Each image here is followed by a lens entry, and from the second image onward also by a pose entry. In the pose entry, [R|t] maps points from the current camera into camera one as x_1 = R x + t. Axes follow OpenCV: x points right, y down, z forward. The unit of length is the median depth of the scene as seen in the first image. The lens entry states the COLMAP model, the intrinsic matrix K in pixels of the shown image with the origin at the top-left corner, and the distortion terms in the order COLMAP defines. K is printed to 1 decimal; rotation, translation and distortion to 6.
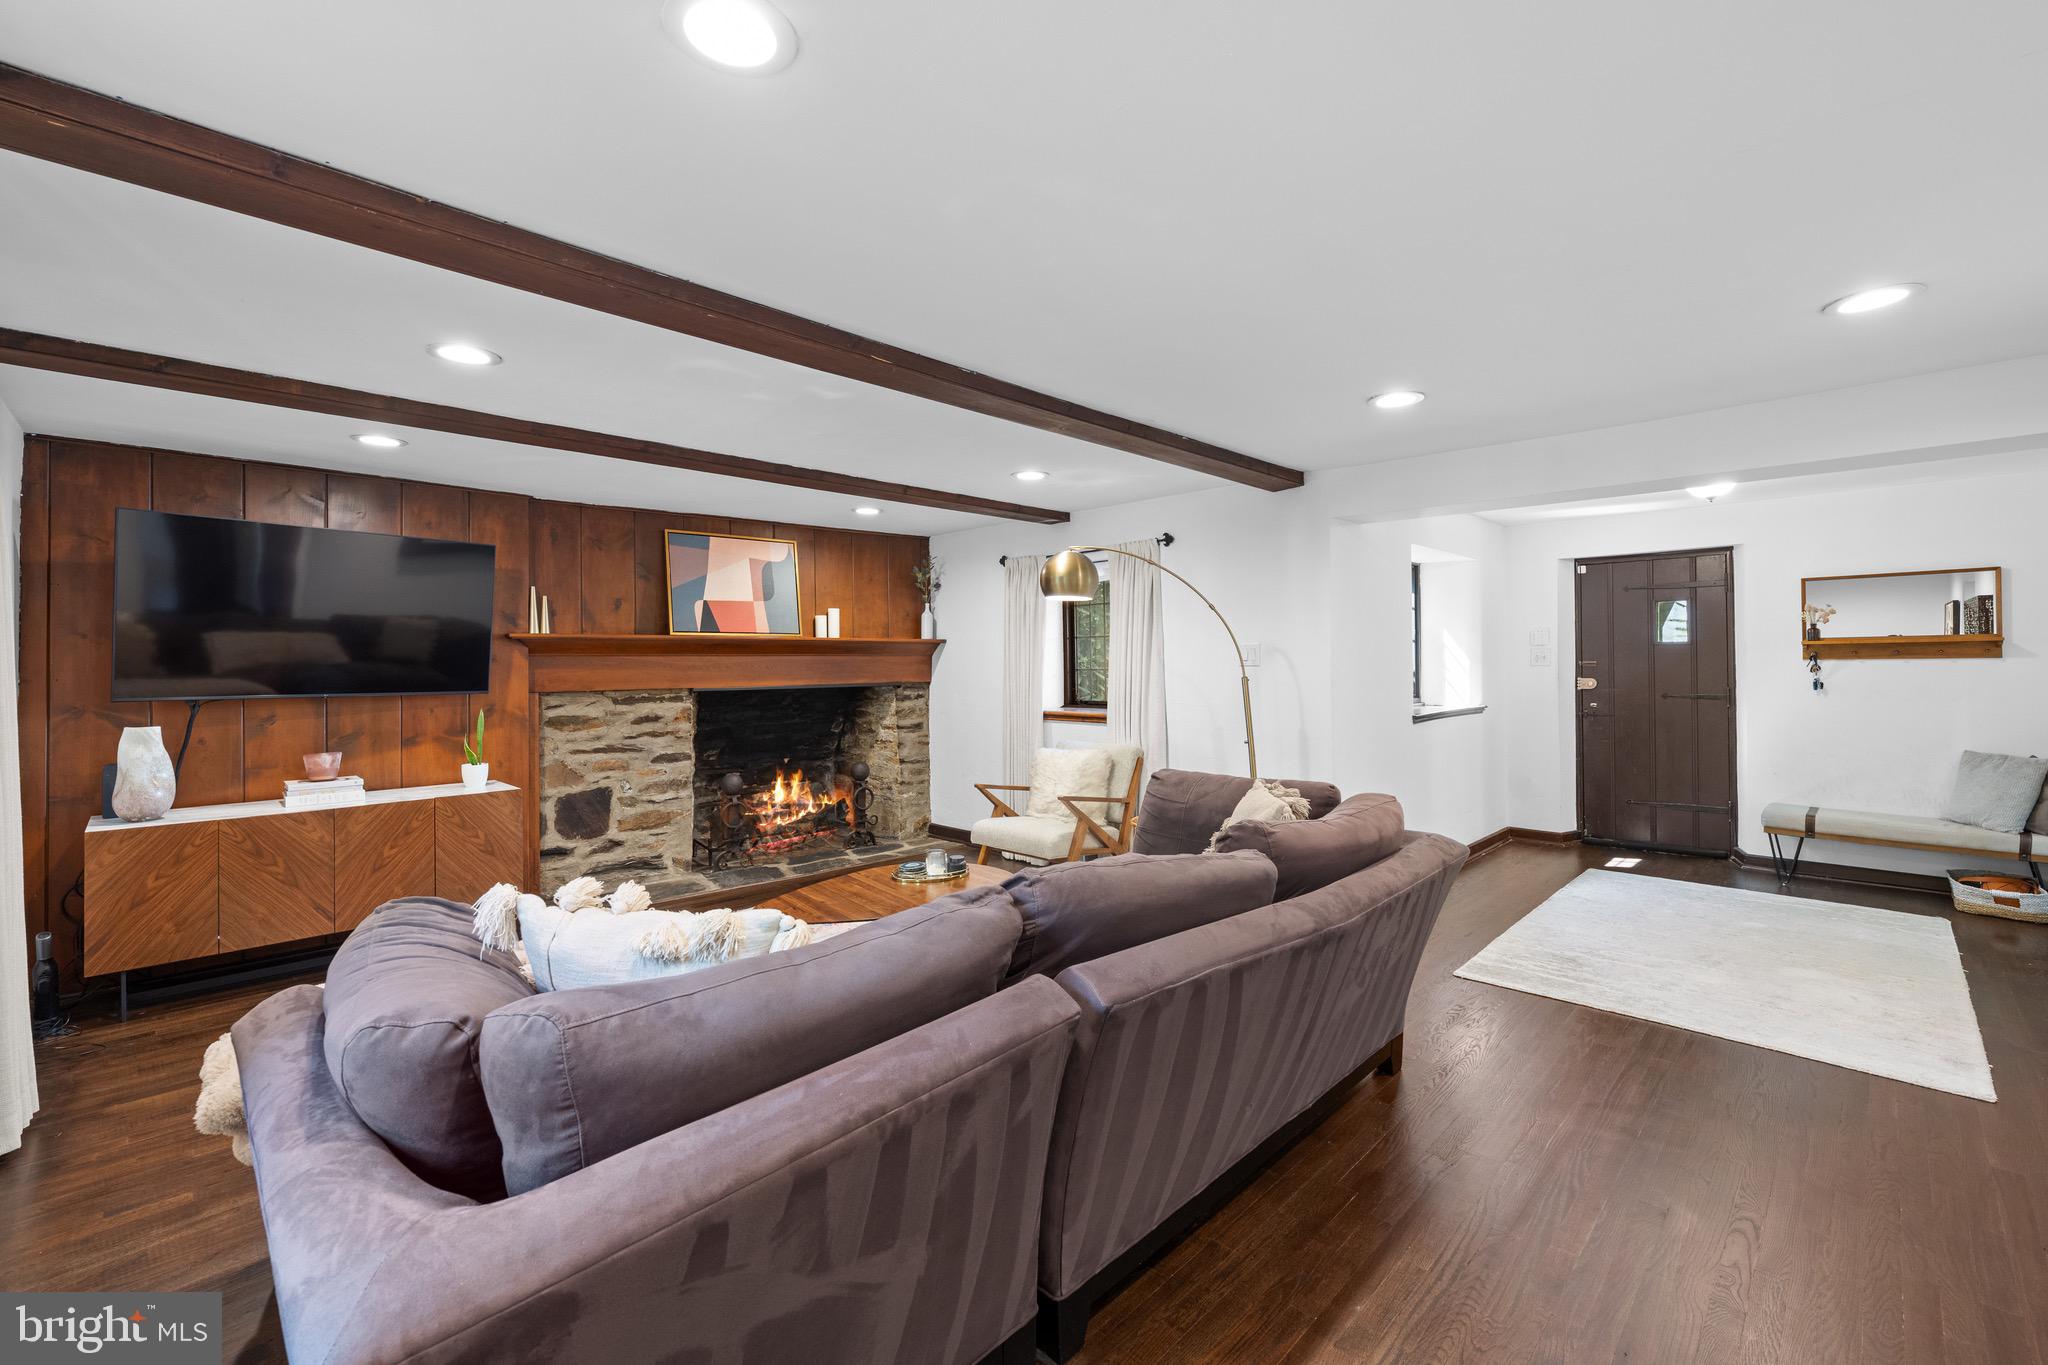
lens RADIAL K [[852.8, 0, 1031.6], [0, 852.8, 658.1], [0, 0, 1]] dist [0.001123, 0.000103]
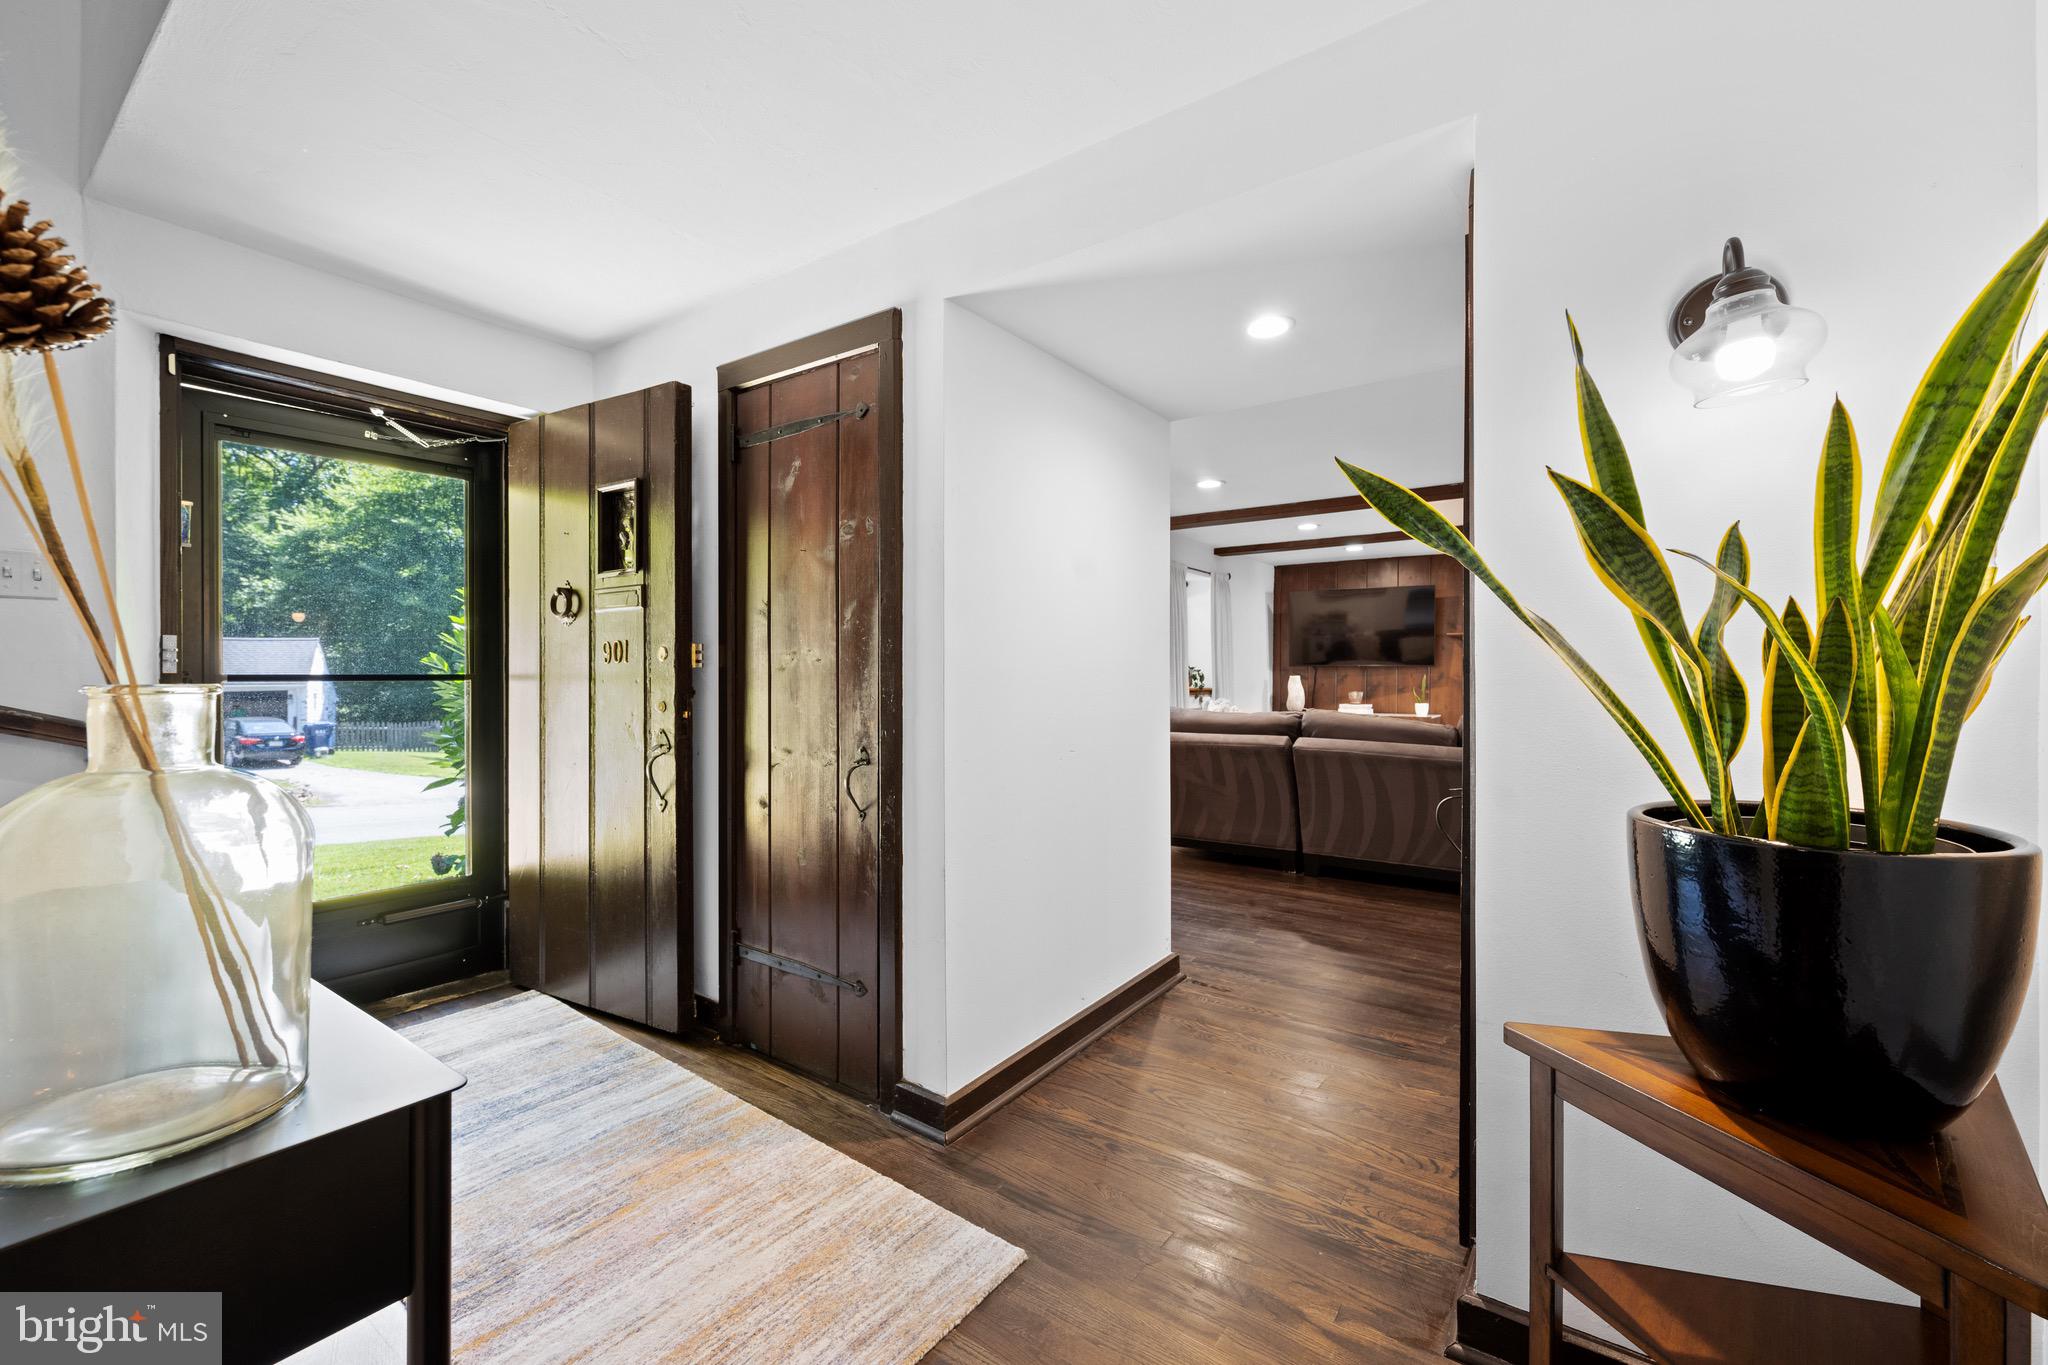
lens RADIAL K [[836.9, 0, 1021.0], [0, 836.9, 676.7], [0, 0, 1]] dist [0.001621, 0.000270]
pose [[0.158031, 0.008661, -0.987396, 0.846556], [0.004117, 0.999947, 0.009430, 0.036434], [0.987426, -0.005556, 0.157987, -0.135172]]
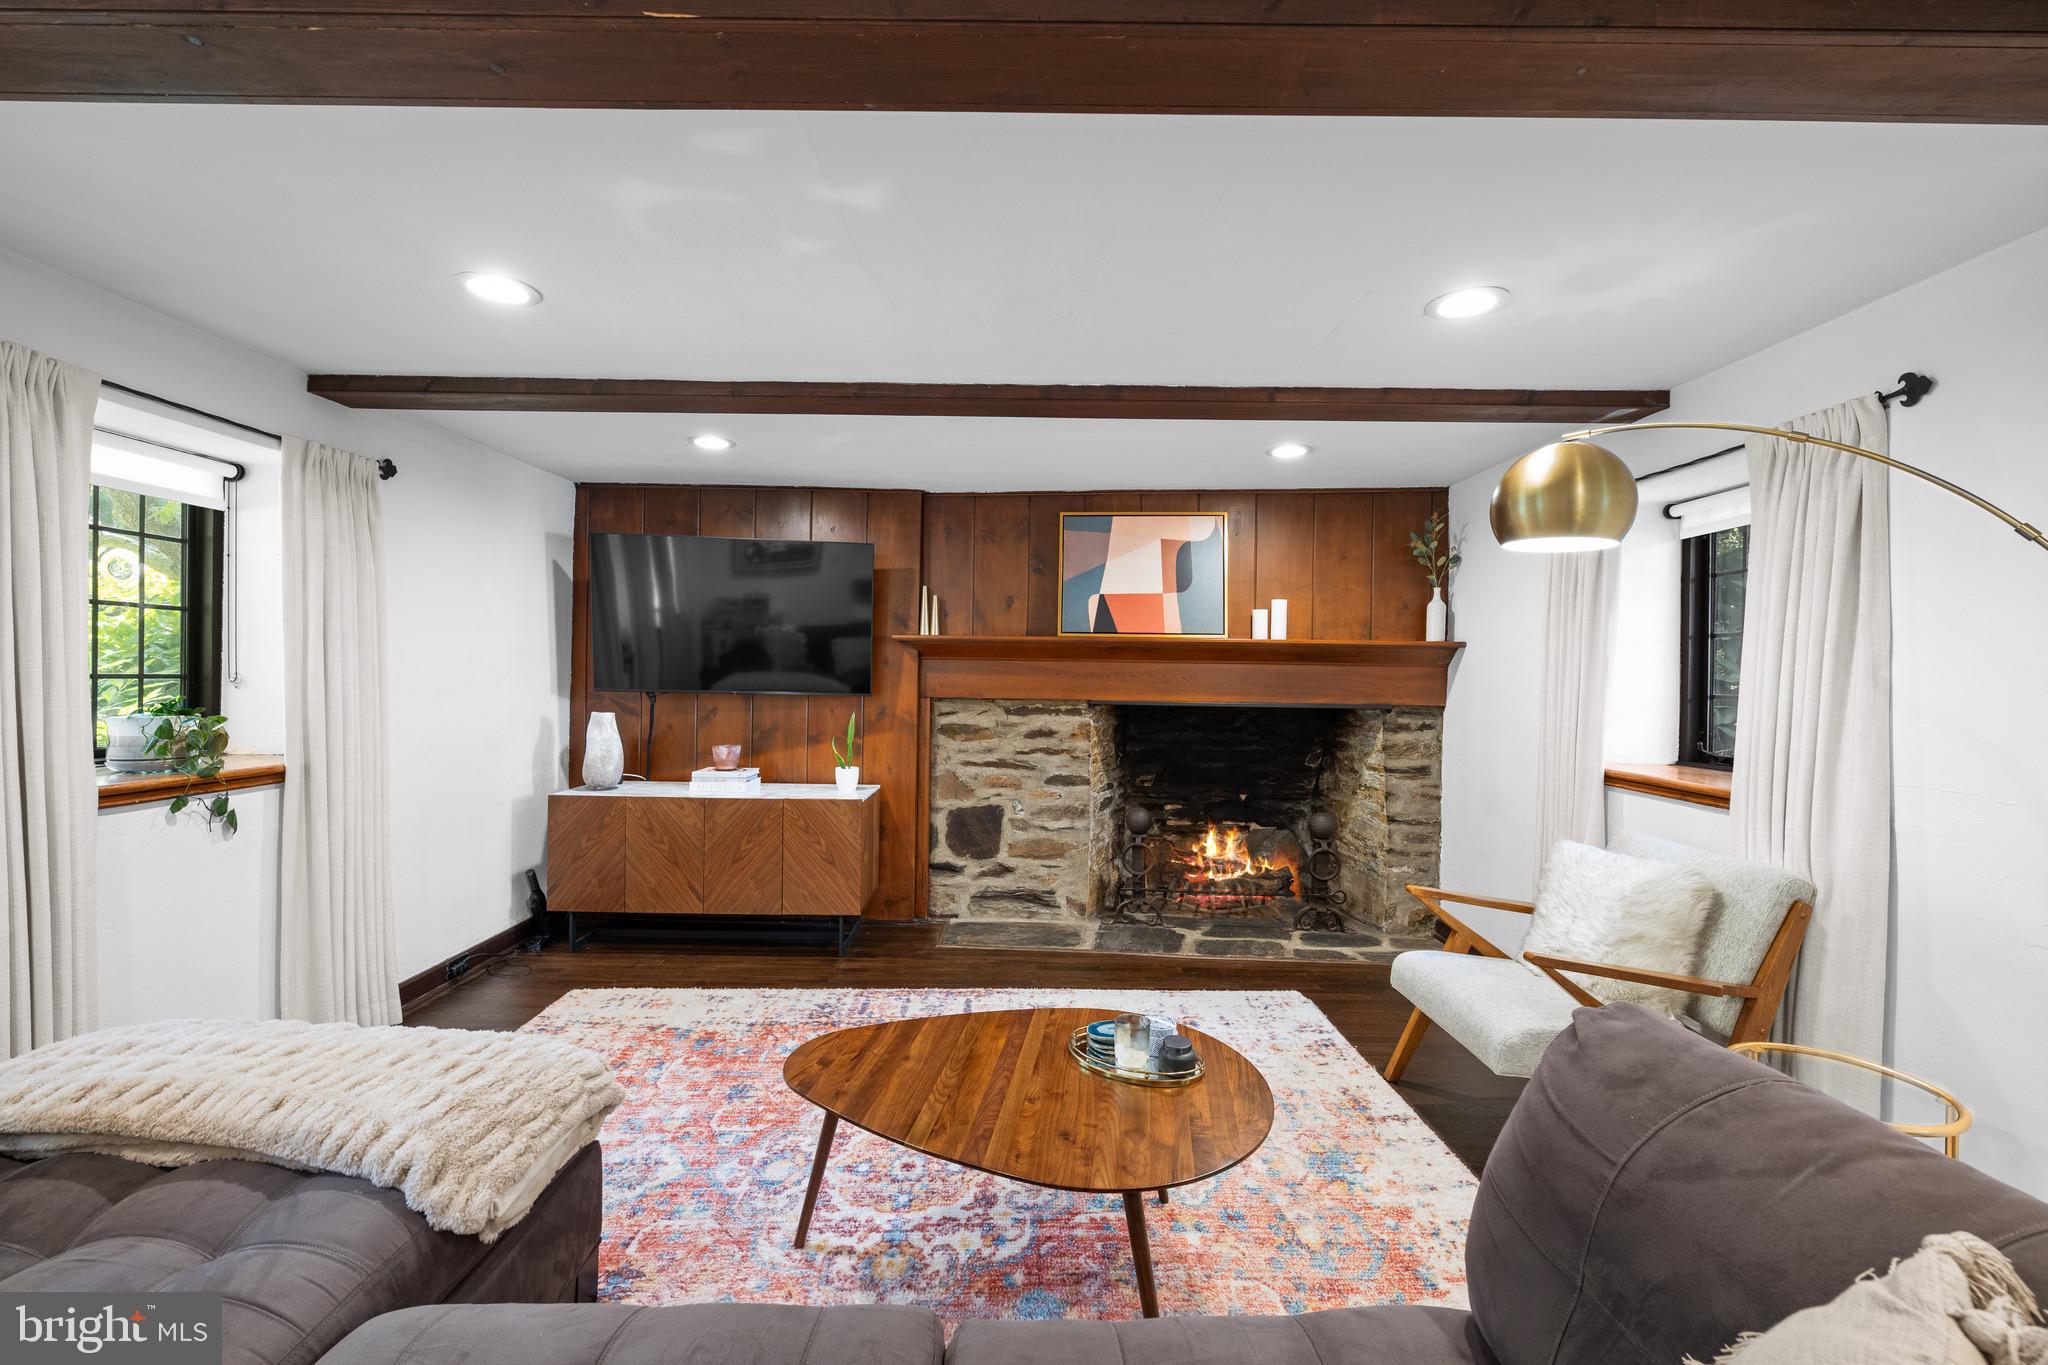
lens RADIAL K [[830.9, 0, 1024.0], [0, 830.9, 682.5], [0, 0, 1]] dist [-0.000157, 0.000017]
pose [[0.700522, 0.028114, -0.713077, 0.140191], [-0.017721, 0.999601, 0.022001, 0.001250], [0.713411, -0.002776, 0.700740, 0.389791]]
